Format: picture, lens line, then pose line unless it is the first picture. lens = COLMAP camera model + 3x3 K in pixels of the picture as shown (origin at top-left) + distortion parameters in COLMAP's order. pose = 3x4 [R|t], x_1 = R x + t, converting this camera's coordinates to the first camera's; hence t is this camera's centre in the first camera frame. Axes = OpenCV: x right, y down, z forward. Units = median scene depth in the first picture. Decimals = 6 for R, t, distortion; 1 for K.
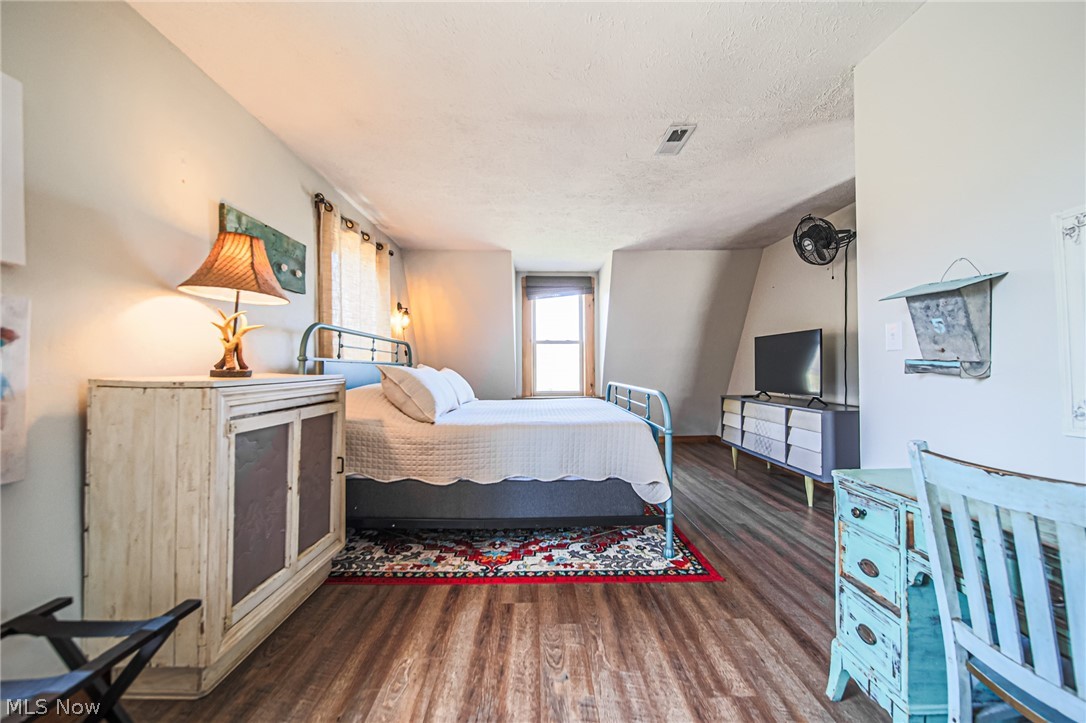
lens RADIAL K [[413.4, 0, 542.5], [0, 413.4, 358.5], [0, 0, 1]] dist [-0.001578, -0.000564]
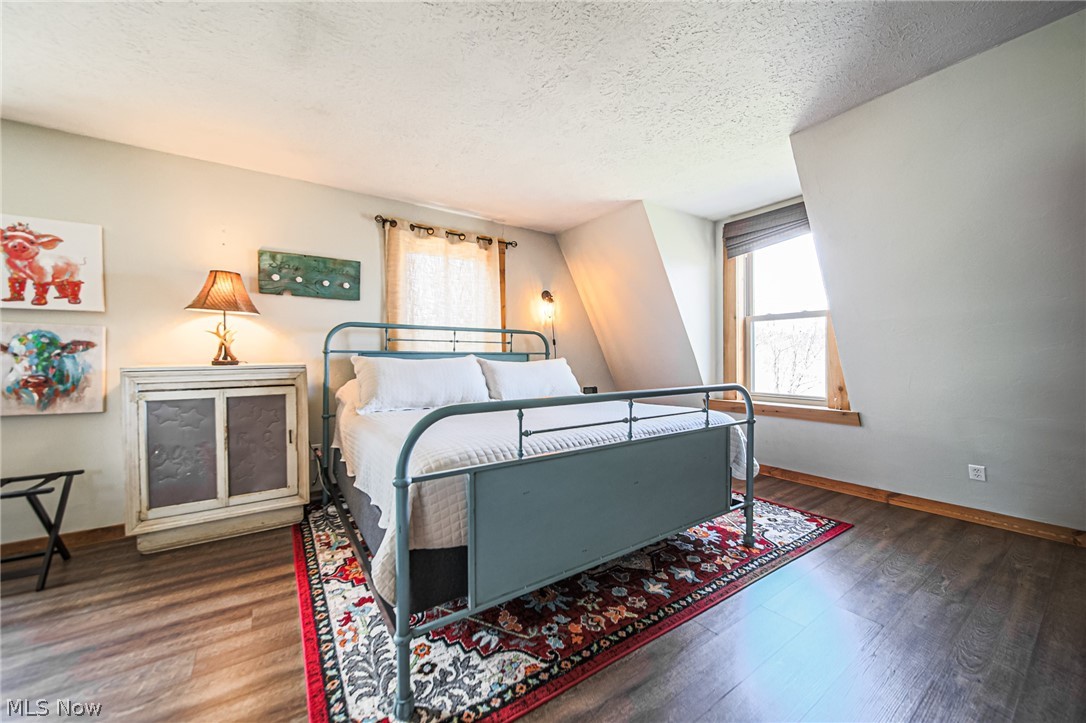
lens RADIAL K [[404.2, 0, 549.1], [0, 404.2, 358.6], [0, 0, 1]] dist [-0.002066, -0.000445]
pose [[0.539194, 0.007143, -0.842151, 0.900266], [0.019339, 0.999595, 0.020861, 0.010005], [0.841959, -0.027535, 0.538838, 0.942442]]
